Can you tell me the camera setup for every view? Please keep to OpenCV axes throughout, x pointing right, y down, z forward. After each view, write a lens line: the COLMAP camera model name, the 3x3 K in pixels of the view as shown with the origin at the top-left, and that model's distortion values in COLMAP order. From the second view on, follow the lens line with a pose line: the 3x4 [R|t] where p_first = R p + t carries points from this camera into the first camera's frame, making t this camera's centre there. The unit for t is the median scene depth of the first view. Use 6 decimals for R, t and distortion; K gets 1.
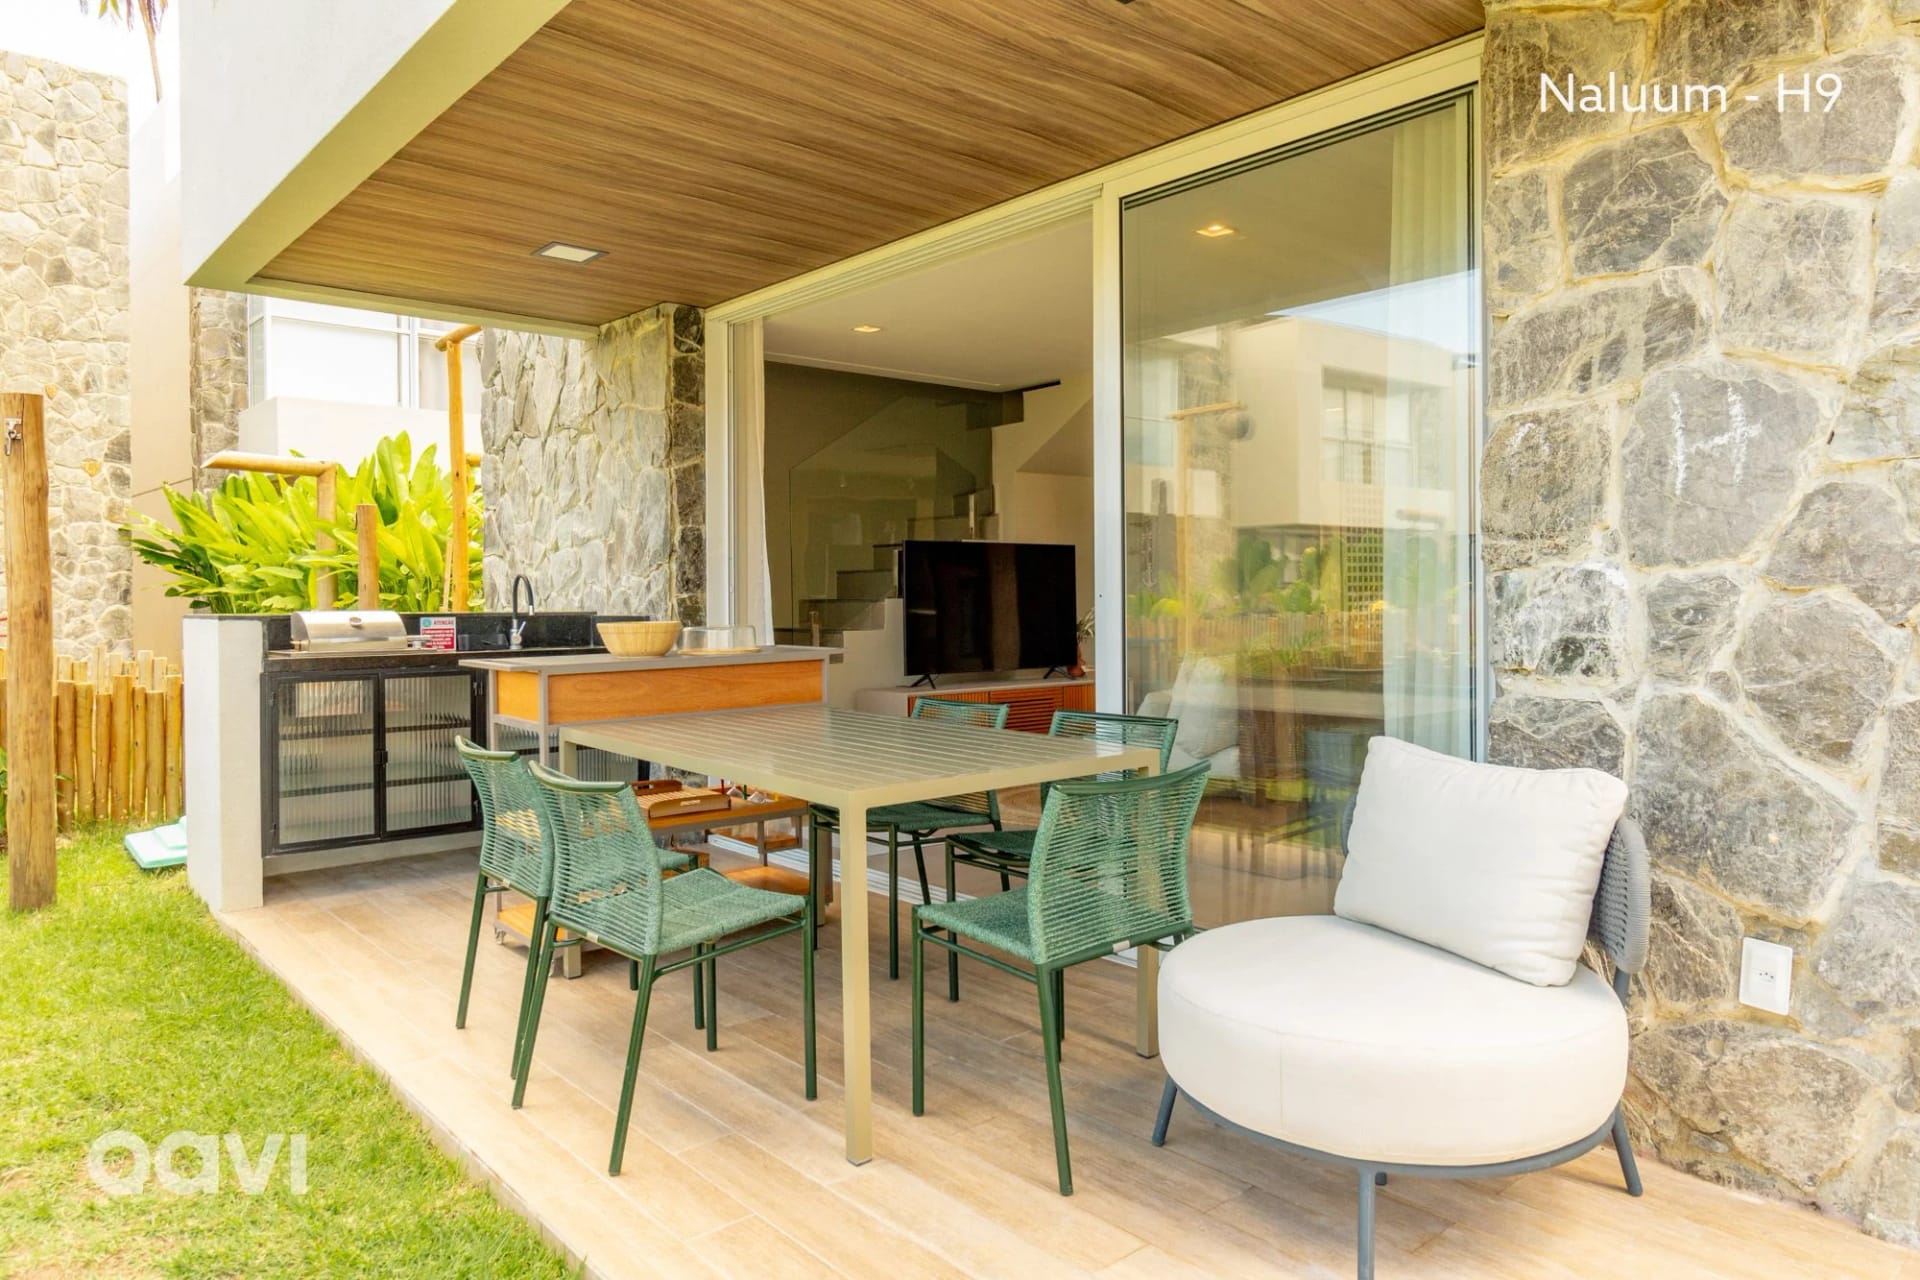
lens RADIAL K [[1225.6, 0, 973.4], [0, 1225.6, 634.5], [0, 0, 1]] dist [0.008185, 0.000989]
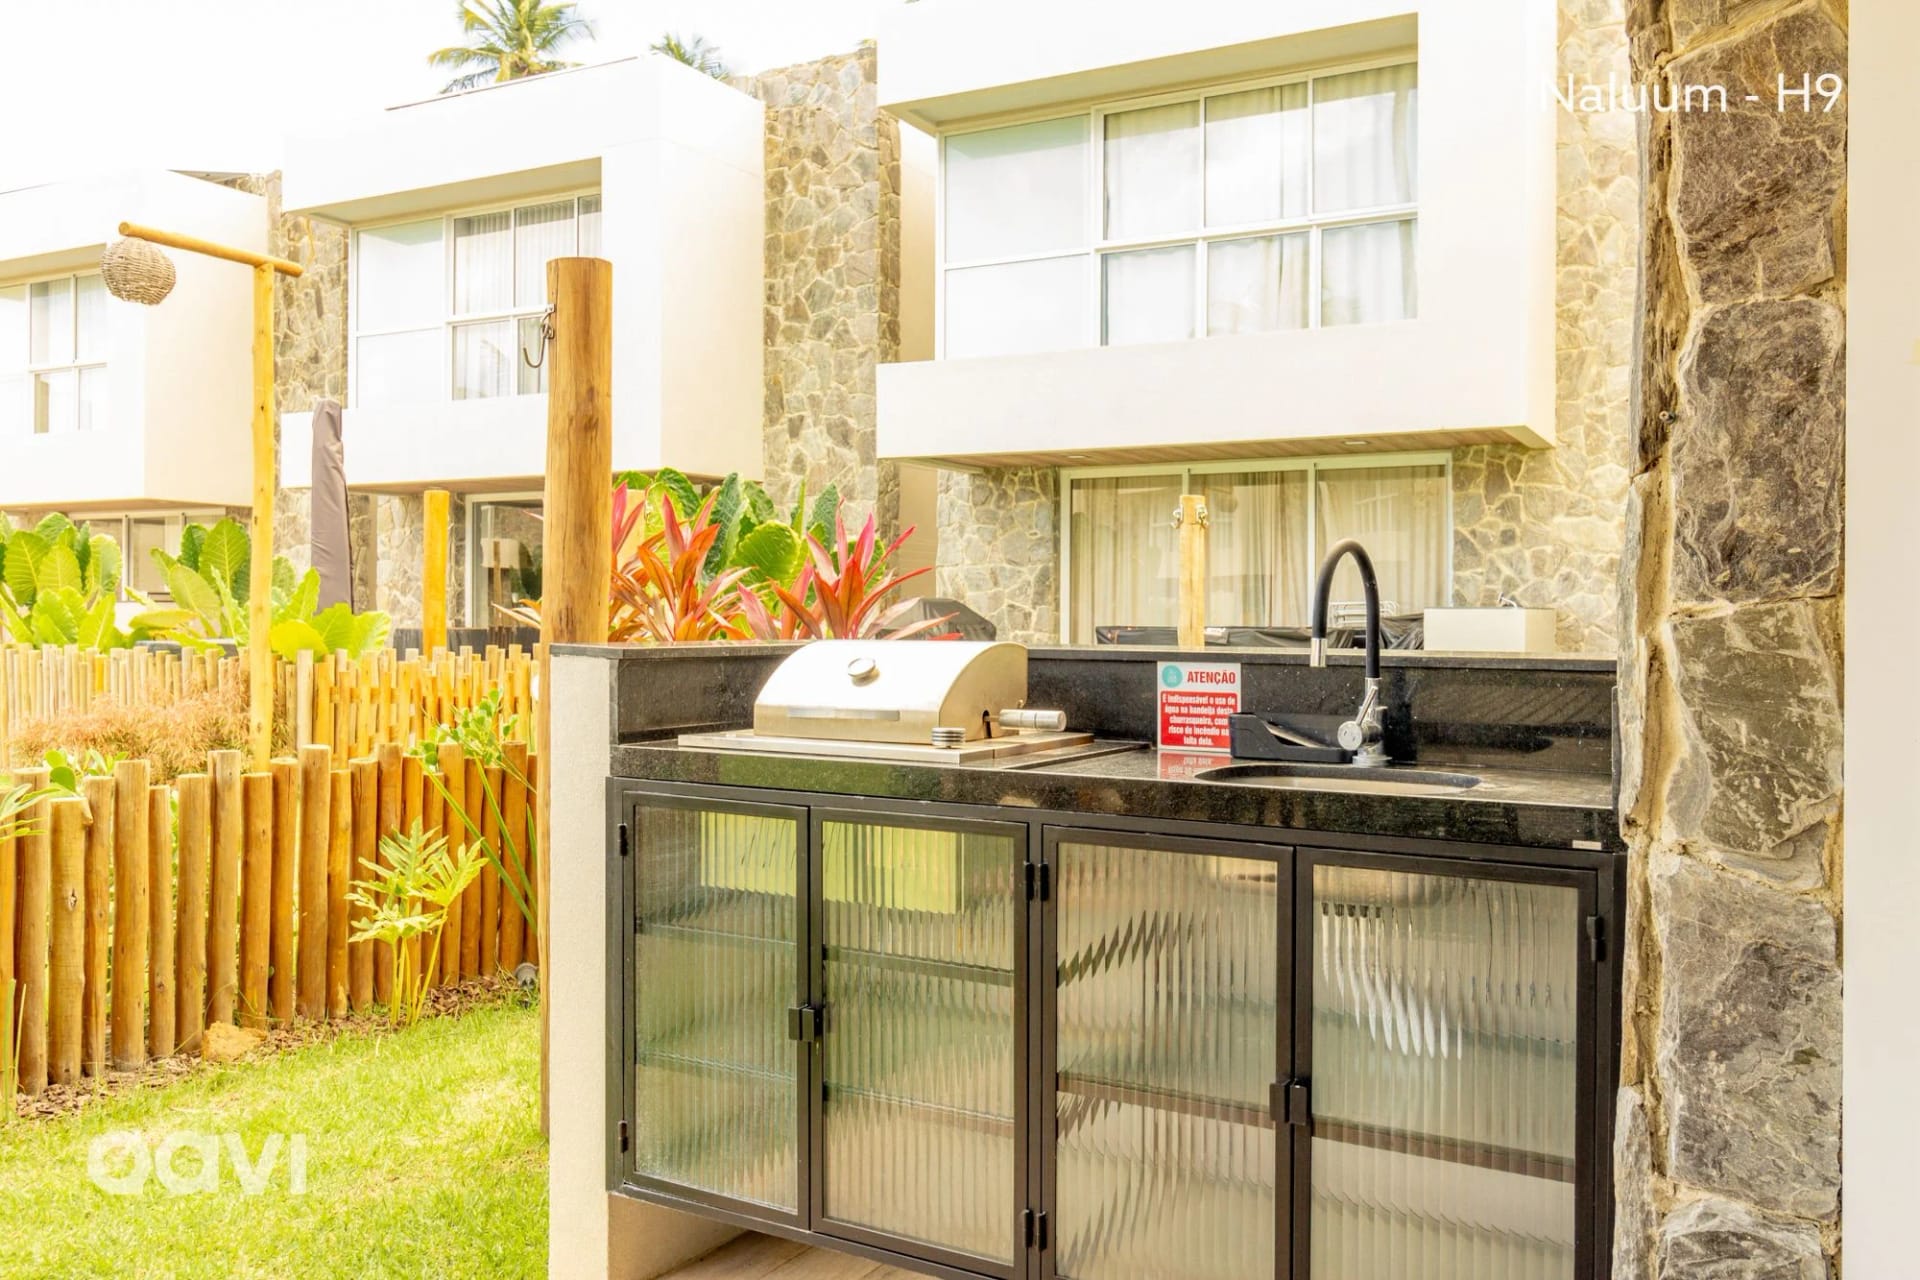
lens RADIAL K [[1523.1, 0, 965.6], [0, 1523.1, 628.9], [0, 0, 1]] dist [-0.000576, 0.002227]
pose [[0.334265, 0.019229, -0.942283, -0.026141], [-0.035586, 0.999336, 0.007770, -0.039460], [0.941807, 0.030935, 0.334728, 1.200485]]
